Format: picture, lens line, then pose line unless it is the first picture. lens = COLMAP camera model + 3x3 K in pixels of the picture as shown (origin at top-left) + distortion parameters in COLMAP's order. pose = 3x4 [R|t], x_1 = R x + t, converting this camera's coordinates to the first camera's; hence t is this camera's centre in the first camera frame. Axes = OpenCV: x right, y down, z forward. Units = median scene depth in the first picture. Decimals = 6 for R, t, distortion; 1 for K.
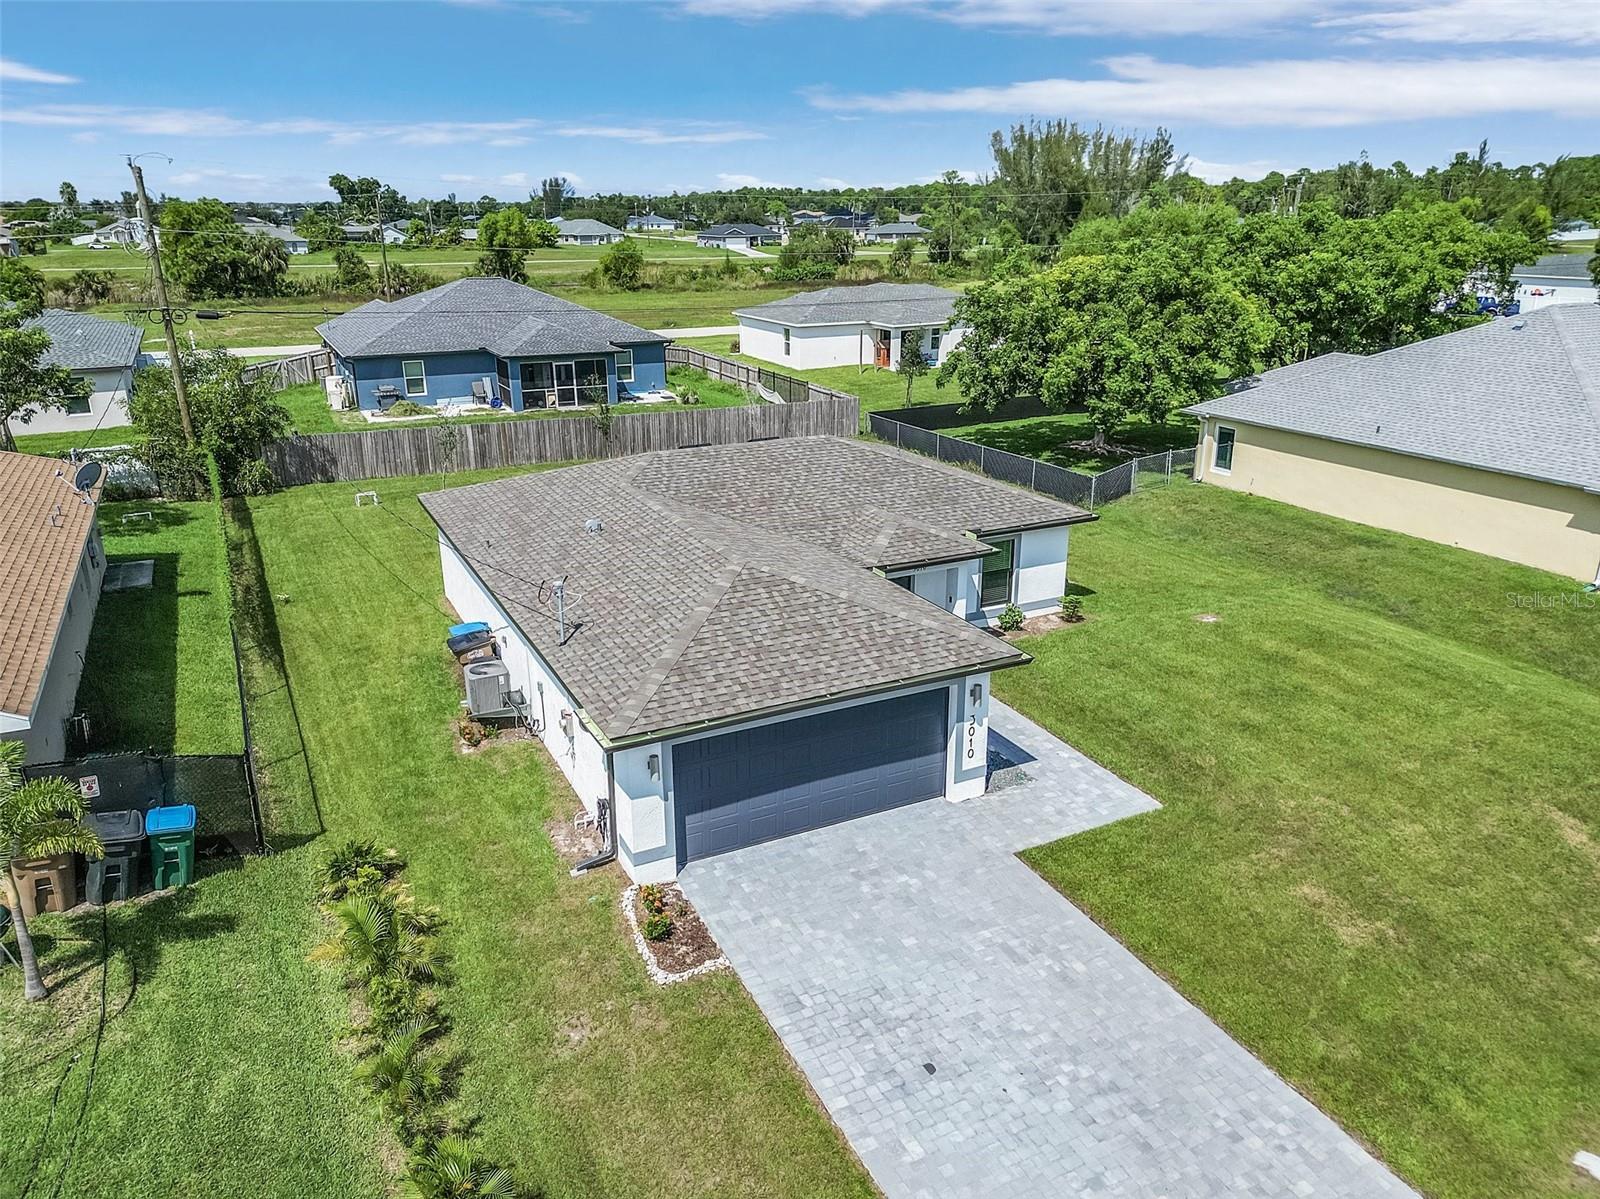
lens RADIAL K [[1218.9, 0, 800.0], [0, 1218.9, 599.5], [0, 0, 1]] dist [0.087993, -0.108735]
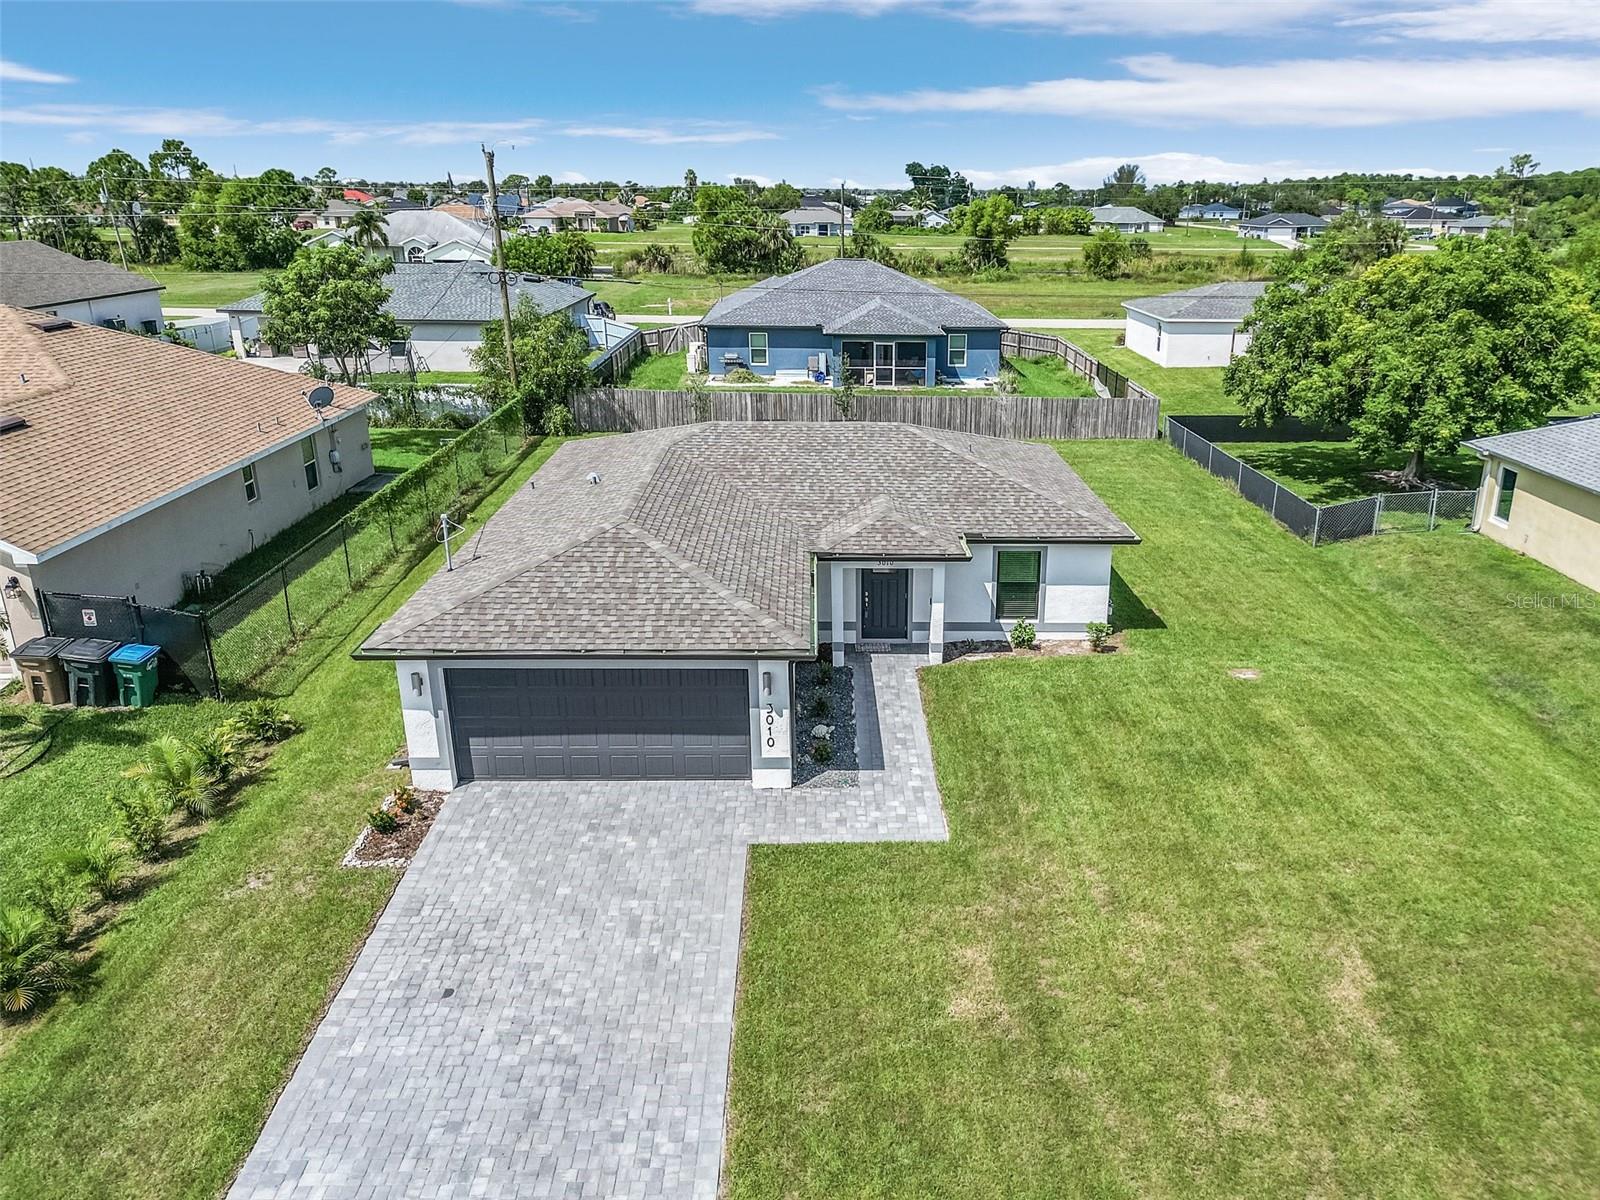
lens RADIAL K [[1218.9, 0, 800.0], [0, 1218.9, 600.0], [0, 0, 1]] dist [0.087993, -0.108735]
pose [[0.891011, 0.157484, -0.425792, 0.393510], [-0.153546, 0.987170, 0.043806, -0.024512], [0.427228, 0.026348, 0.903760, 0.079327]]
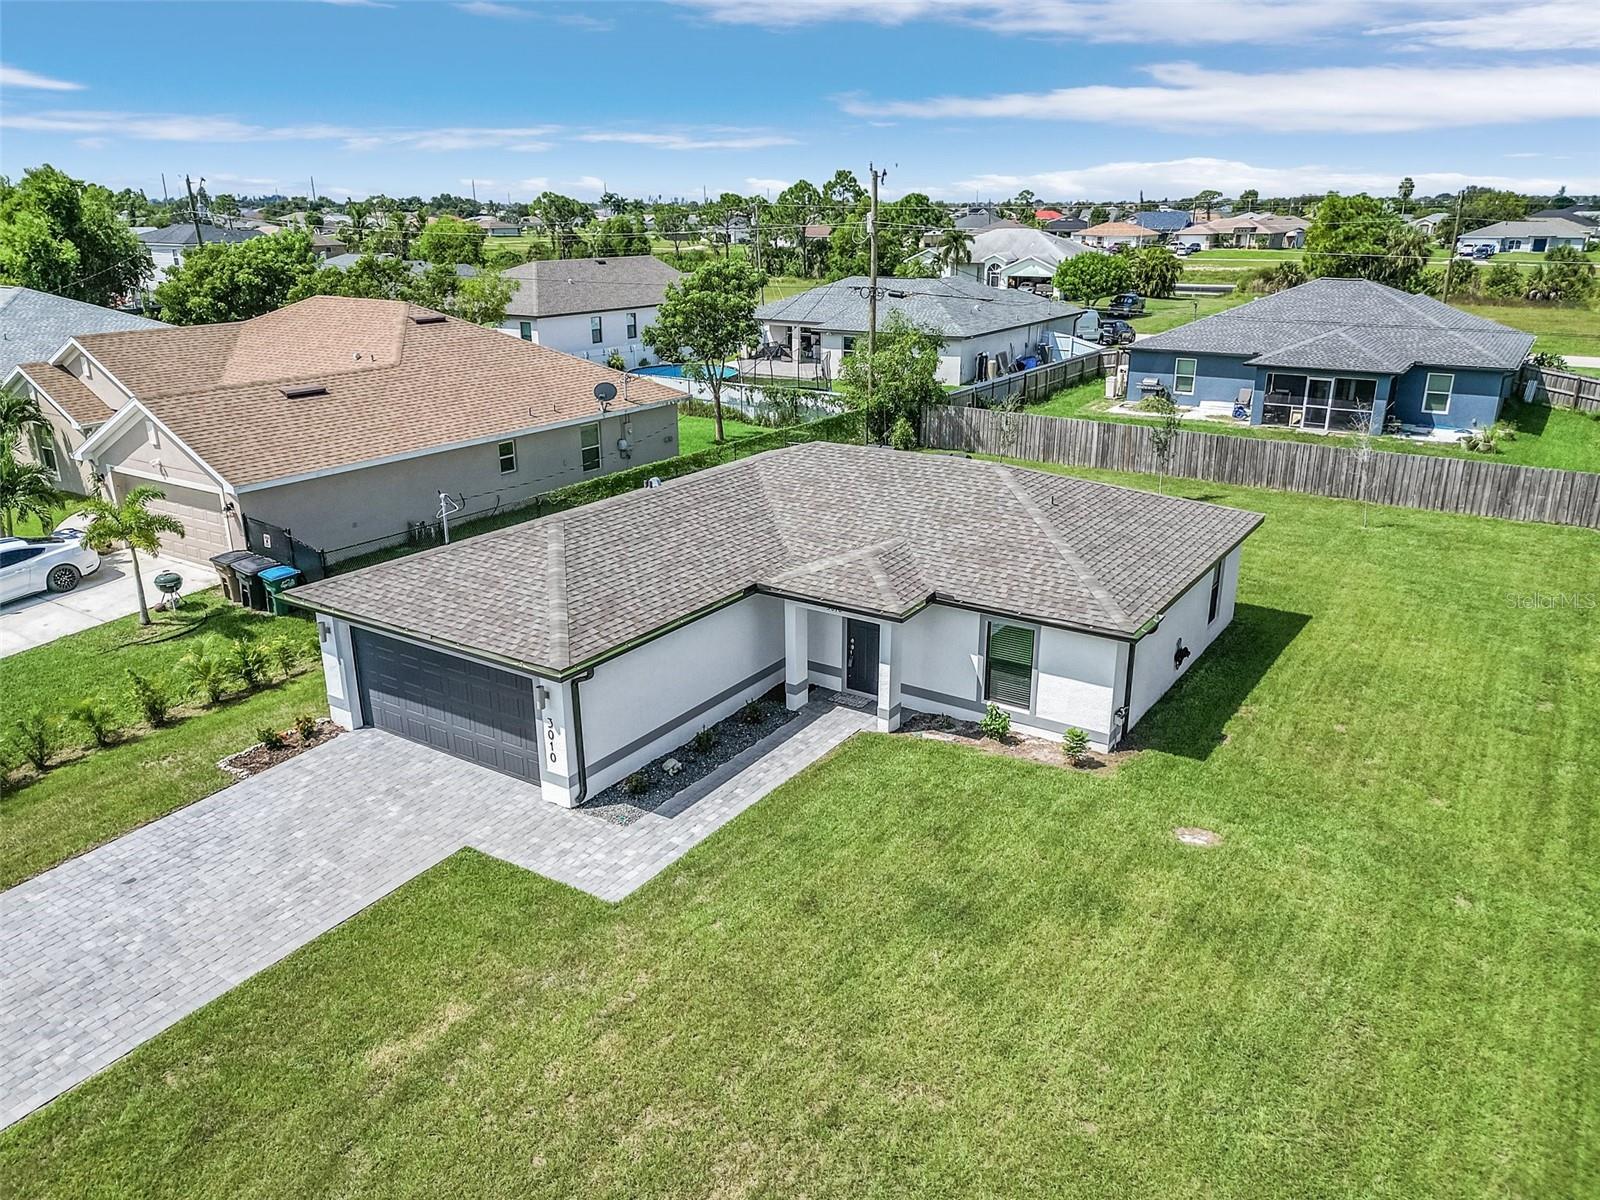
lens RADIAL K [[1192.2, 0, 742.3], [0, 1192.2, 580.7], [0, 0, 1]] dist [0.078717, -0.088881]
pose [[0.458154, 0.269265, -0.847108, 0.689558], [-0.272153, 0.949738, 0.154694, -0.139238], [0.846184, 0.159670, 0.508407, 0.431368]]
